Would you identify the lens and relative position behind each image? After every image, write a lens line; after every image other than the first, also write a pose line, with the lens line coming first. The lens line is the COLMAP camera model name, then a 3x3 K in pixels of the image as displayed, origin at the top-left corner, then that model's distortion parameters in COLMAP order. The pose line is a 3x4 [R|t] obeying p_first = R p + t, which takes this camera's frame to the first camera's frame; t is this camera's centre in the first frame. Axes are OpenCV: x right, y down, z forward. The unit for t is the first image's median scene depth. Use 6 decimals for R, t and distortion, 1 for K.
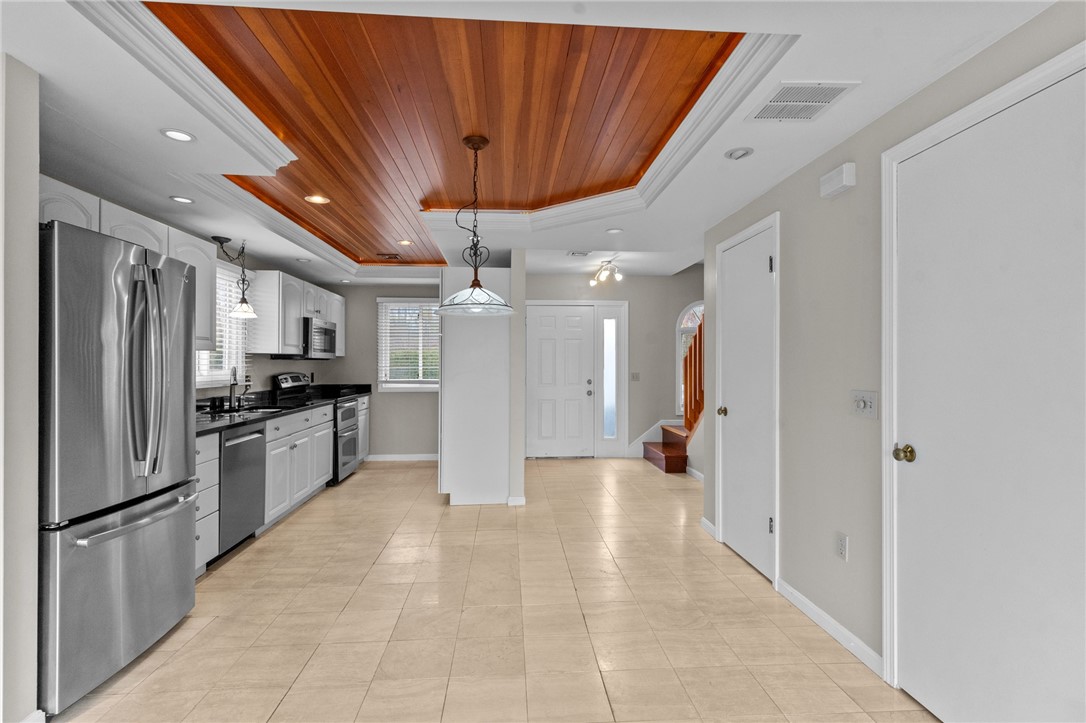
lens RADIAL K [[520.2, 0, 543.0], [0, 520.2, 361.5], [0, 0, 1]] dist [0.001749, 0.000177]
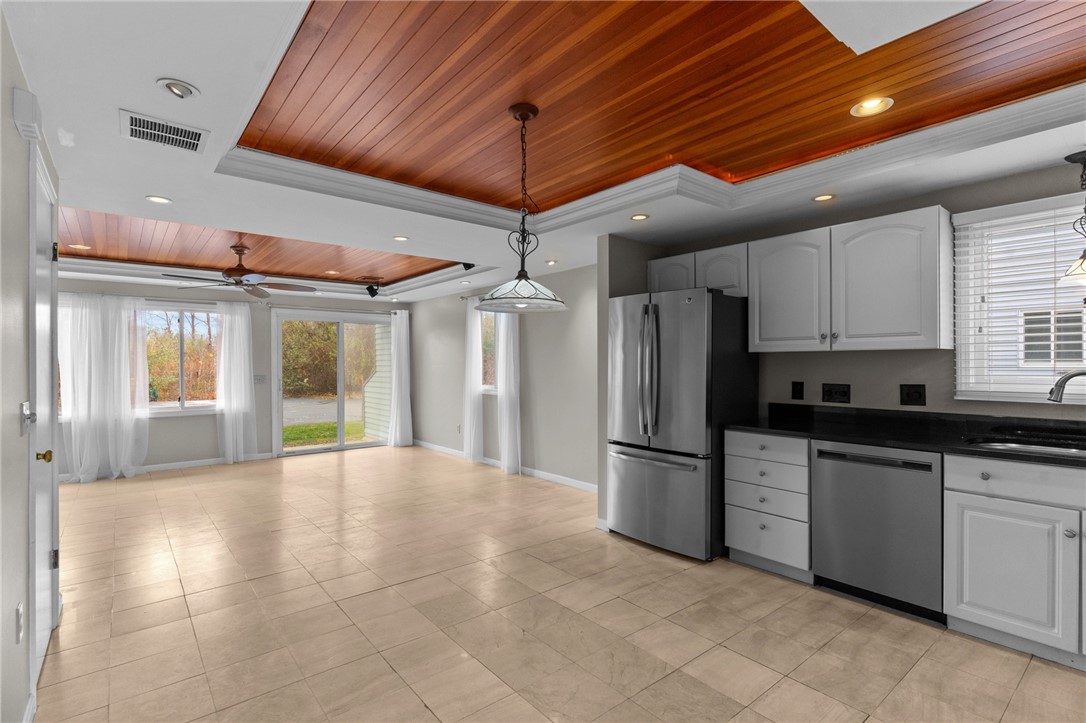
lens RADIAL K [[513.9, 0, 543.0], [0, 513.9, 361.5], [0, 0, 1]] dist [-0.000522, 0.000079]
pose [[-0.815828, 0.003056, -0.578286, 0.178888], [0.005725, 0.999980, -0.002792, -0.002263], [0.578266, -0.005589, -0.815829, 0.900898]]
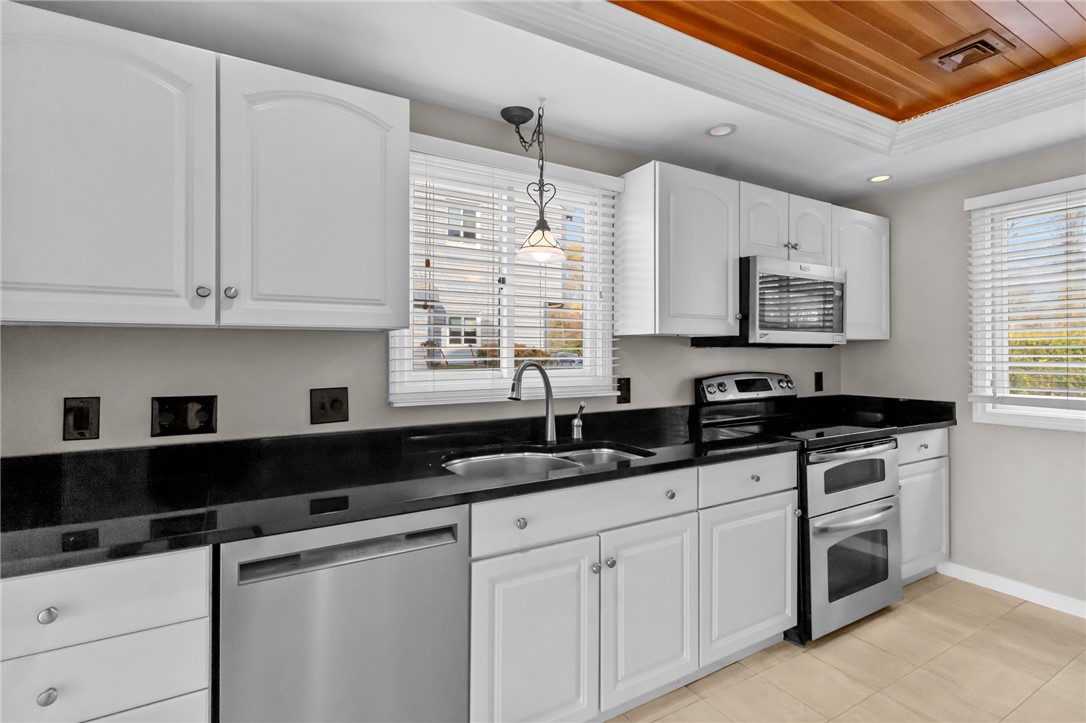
lens RADIAL K [[523.8, 0, 542.9], [0, 523.8, 348.7], [0, 0, 1]] dist [0.000292, -0.000522]
pose [[0.445154, -0.008463, -0.895414, -0.115364], [0.004514, 0.999964, -0.007207, 0.000718], [0.895443, -0.000833, 0.445176, 0.637534]]
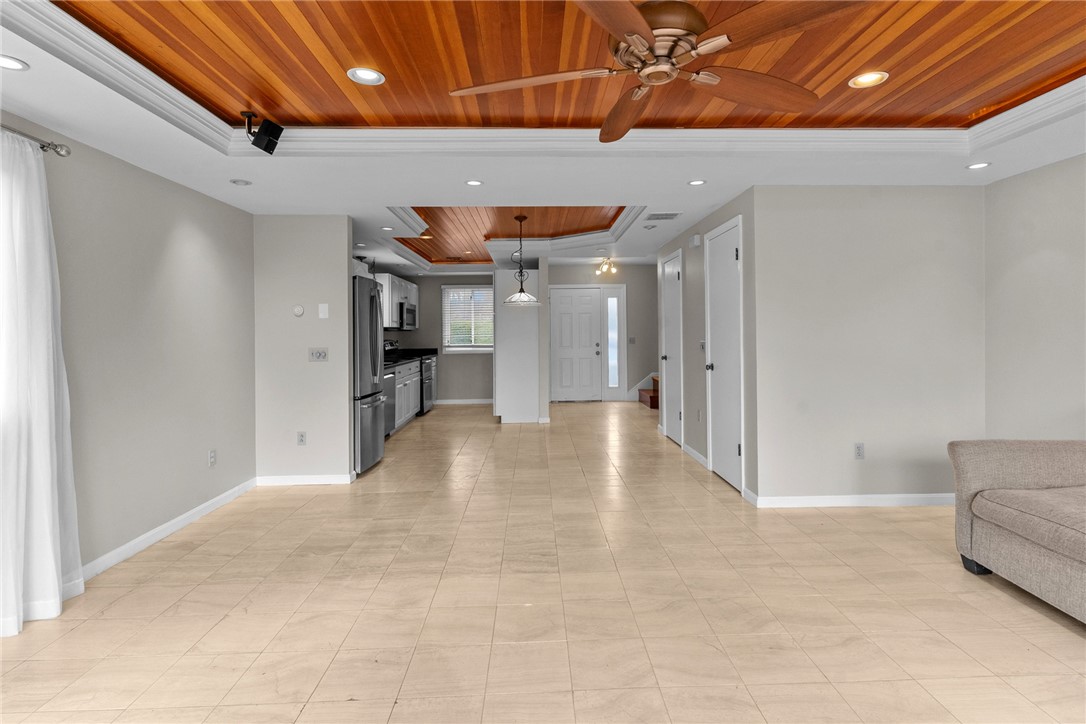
lens RADIAL K [[546.3, 0, 546.3], [0, 546.3, 330.7], [0, 0, 1]] dist [-0.003278, -0.000555]
pose [[0.998844, -0.012296, -0.046473, 0.029953], [0.012263, 0.999924, -0.000978, 0.003004], [0.046481, 0.000407, 0.998919, -0.547100]]
